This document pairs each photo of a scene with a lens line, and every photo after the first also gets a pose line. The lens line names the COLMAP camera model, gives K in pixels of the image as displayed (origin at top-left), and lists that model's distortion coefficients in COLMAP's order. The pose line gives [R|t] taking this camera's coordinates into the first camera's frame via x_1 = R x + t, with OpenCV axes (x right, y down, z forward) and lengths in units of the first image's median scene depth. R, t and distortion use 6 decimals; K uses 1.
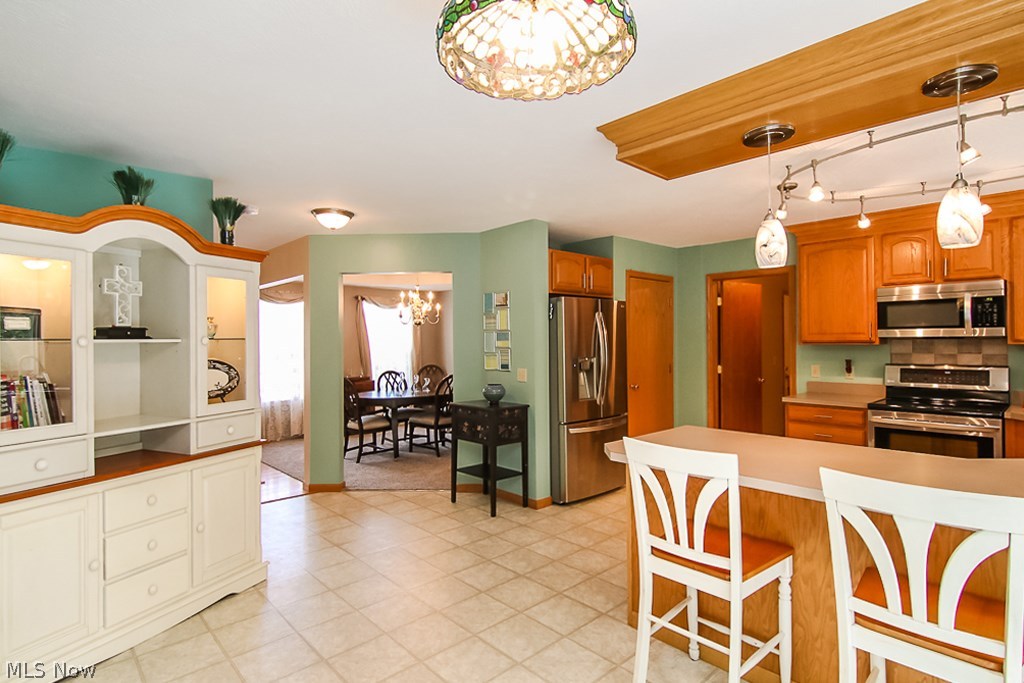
lens RADIAL K [[526.2, 0, 509.1], [0, 526.2, 340.8], [0, 0, 1]] dist [0.010339, -0.008655]
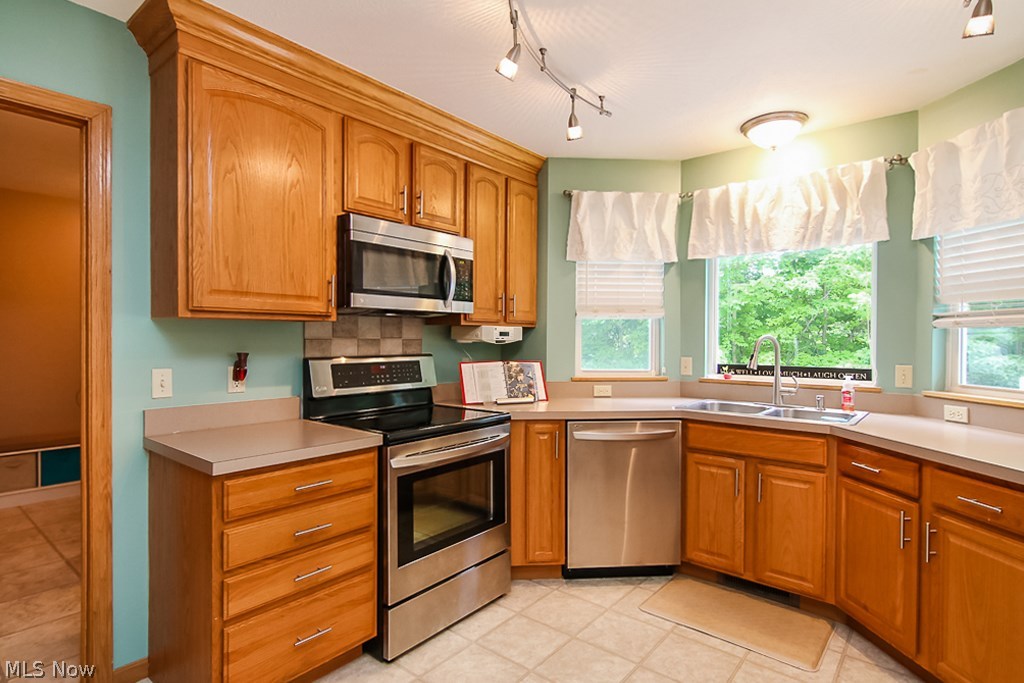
lens RADIAL K [[533.8, 0, 508.8], [0, 533.8, 344.7], [0, 0, 1]] dist [0.009721, -0.000585]
pose [[-0.133557, -0.005162, 0.991028, 0.150001], [-0.004609, 0.999979, 0.004587, 0.028010], [-0.991030, -0.003955, -0.133578, 0.924304]]
